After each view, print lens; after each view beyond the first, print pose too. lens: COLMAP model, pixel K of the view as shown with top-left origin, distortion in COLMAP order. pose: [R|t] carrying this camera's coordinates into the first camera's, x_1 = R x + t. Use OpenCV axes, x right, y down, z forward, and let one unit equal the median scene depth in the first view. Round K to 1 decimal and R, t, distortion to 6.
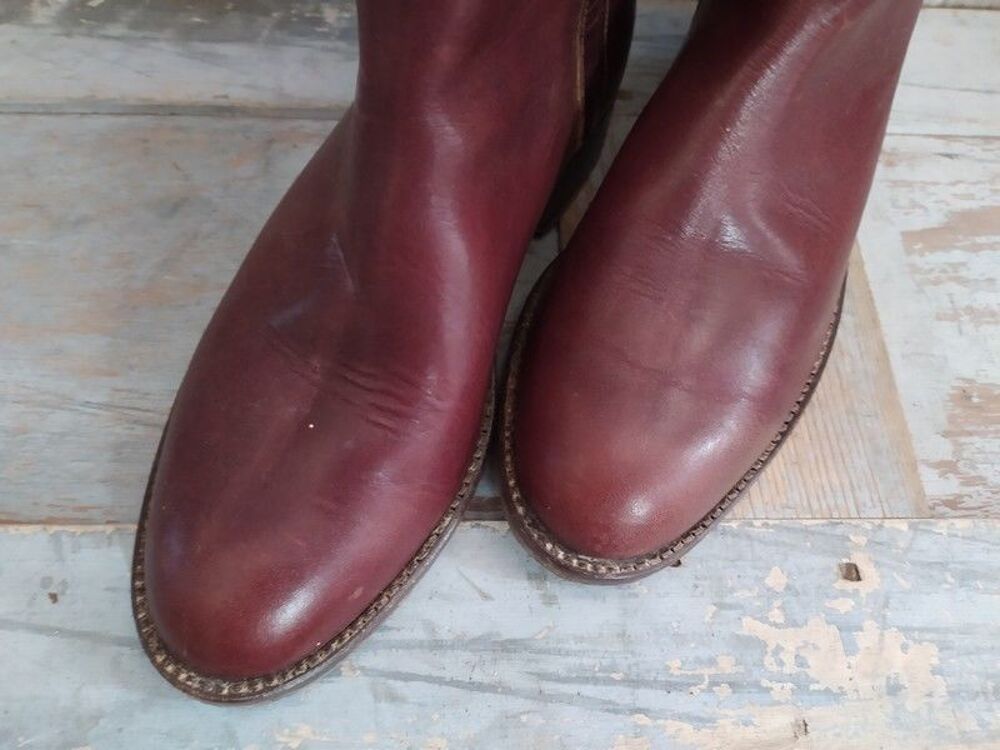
lens RADIAL K [[726.4, 0, 502.8], [0, 726.4, 377.3], [0, 0, 1]] dist [-0.001071, -0.006142]
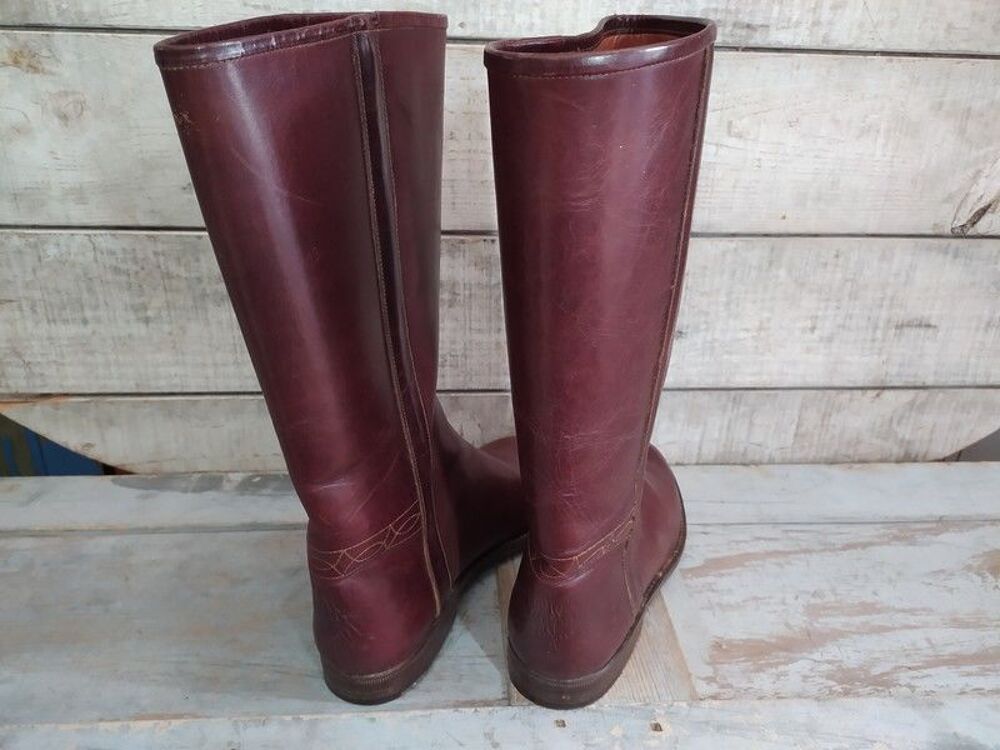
lens RADIAL K [[726.4, 0, 502.8], [0, 726.4, 377.3], [0, 0, 1]] dist [-0.001071, -0.006142]
pose [[0.998568, -0.034915, 0.040529, 0.035228], [0.052136, 0.804830, -0.591212, 0.573597], [-0.011977, 0.592478, 0.805498, -0.948439]]
